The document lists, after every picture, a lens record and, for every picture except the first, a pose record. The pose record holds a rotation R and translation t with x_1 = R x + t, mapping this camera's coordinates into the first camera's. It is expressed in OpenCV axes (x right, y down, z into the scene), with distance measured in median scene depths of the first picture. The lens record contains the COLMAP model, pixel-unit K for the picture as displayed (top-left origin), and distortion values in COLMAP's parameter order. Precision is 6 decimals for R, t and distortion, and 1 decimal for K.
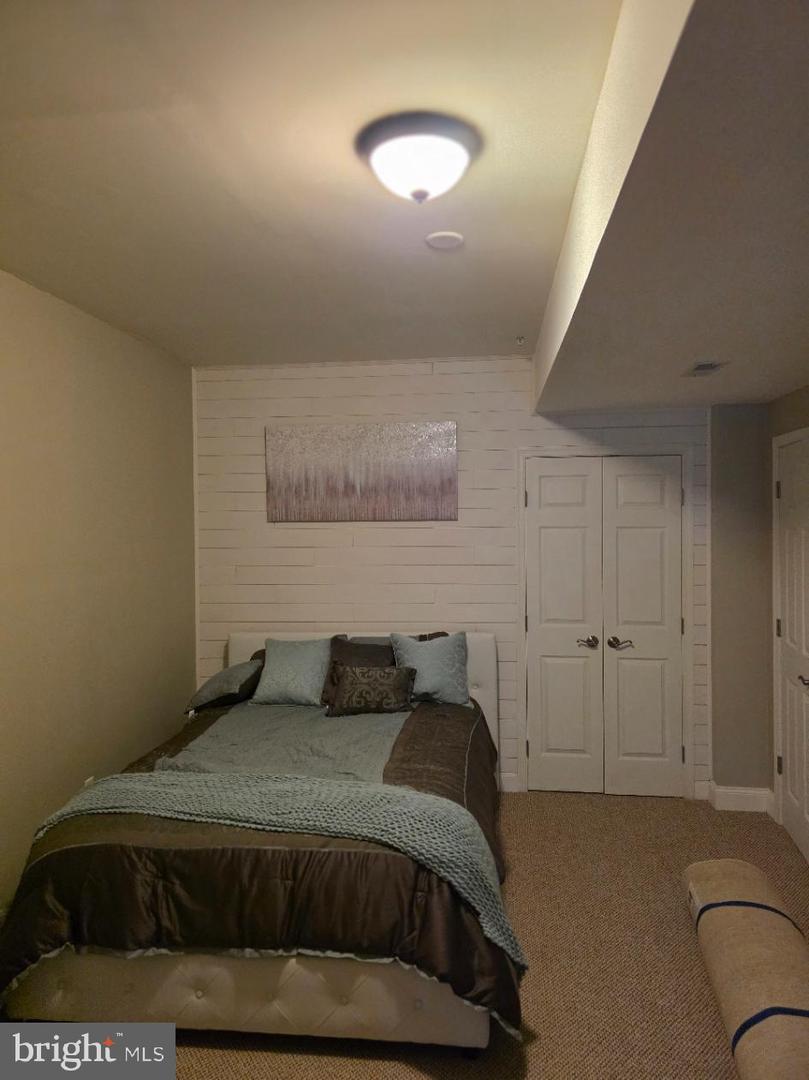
lens RADIAL K [[732.3, 0, 401.9], [0, 732.3, 538.3], [0, 0, 1]] dist [0.075234, -0.070675]
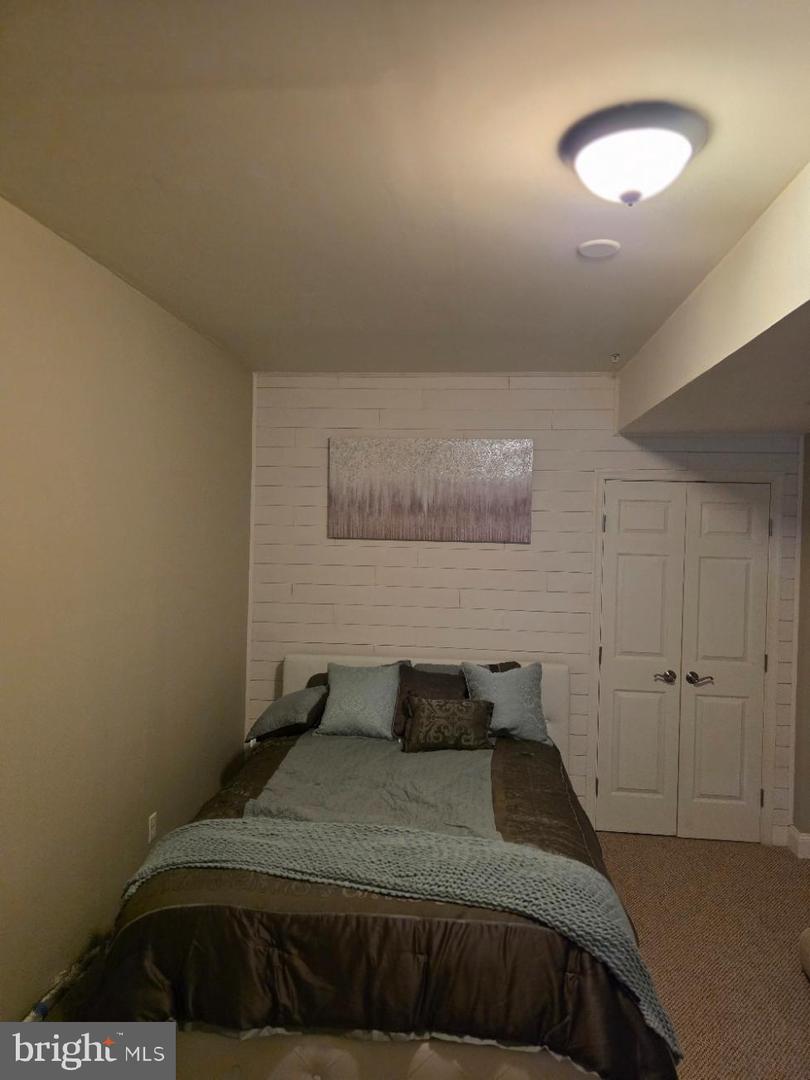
lens RADIAL K [[732.3, 0, 398.5], [0, 732.3, 540.9], [0, 0, 1]] dist [0.075234, -0.070675]
pose [[0.999157, 0.033275, 0.024023, -0.177172], [-0.033166, 0.999438, -0.004920, -0.026591], [-0.024173, 0.004120, 0.999699, 0.081983]]
